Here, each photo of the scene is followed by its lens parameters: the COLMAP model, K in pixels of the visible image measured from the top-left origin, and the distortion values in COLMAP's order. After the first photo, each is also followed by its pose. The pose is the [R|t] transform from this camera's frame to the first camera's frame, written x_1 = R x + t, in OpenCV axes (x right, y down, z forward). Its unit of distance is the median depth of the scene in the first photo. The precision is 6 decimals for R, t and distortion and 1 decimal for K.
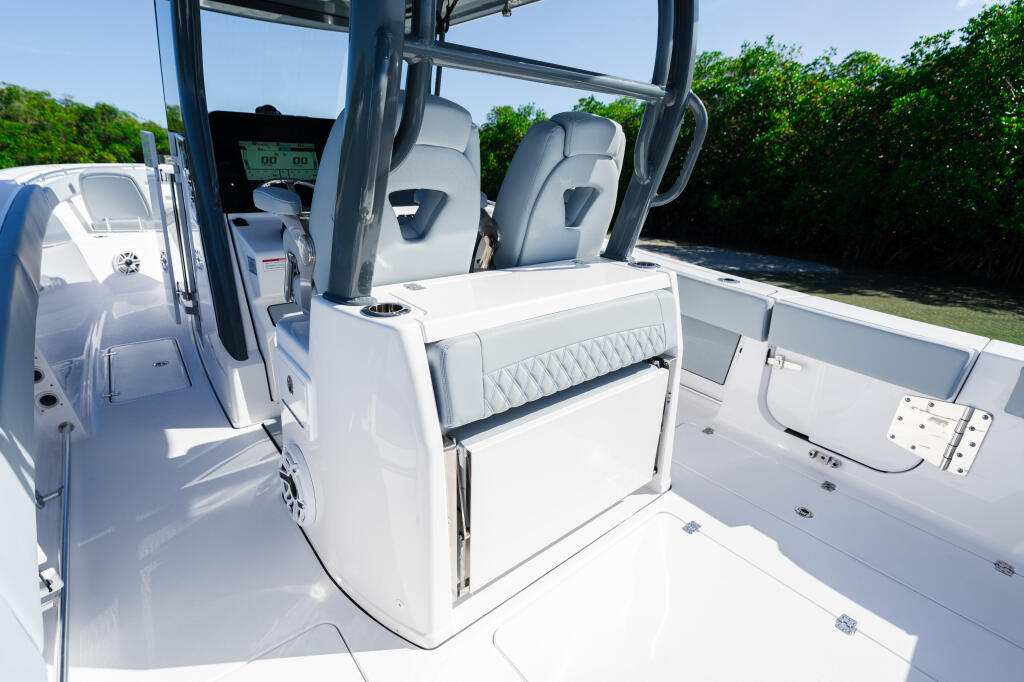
lens RADIAL K [[483.0, 0, 509.1], [0, 483.0, 336.8], [0, 0, 1]] dist [-0.000958, -0.000884]
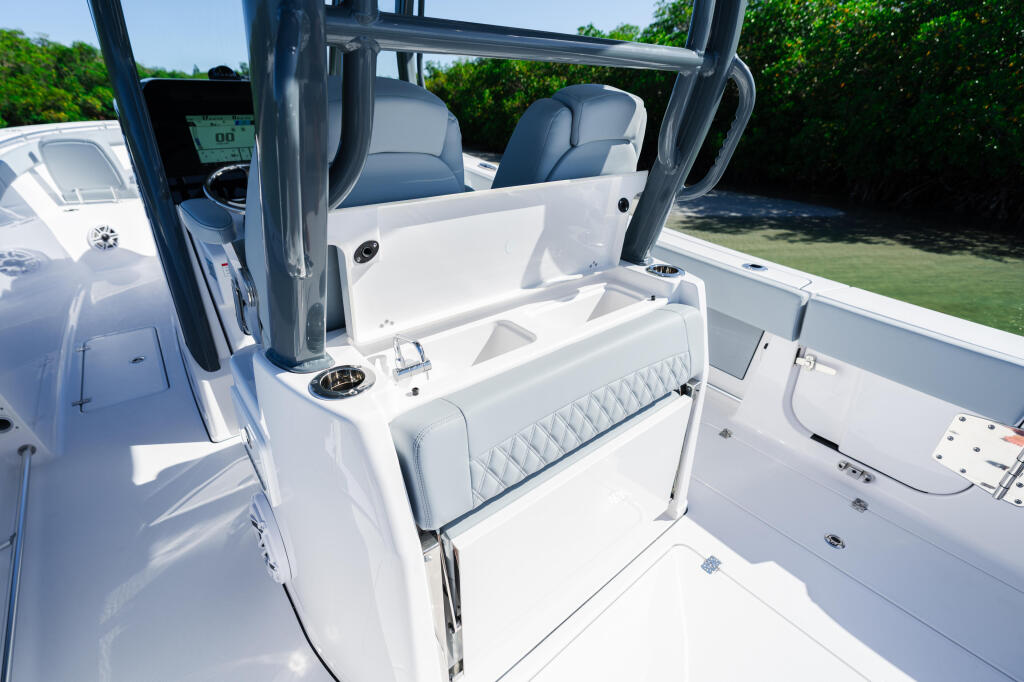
lens RADIAL K [[466.3, 0, 510.5], [0, 466.3, 333.3], [0, 0, 1]] dist [-0.005452, 0.001154]
pose [[0.999761, -0.021831, -0.001288, 0.008821], [0.021817, 0.991610, 0.127415, -0.119905], [-0.001504, -0.127412, 0.991849, 0.148940]]
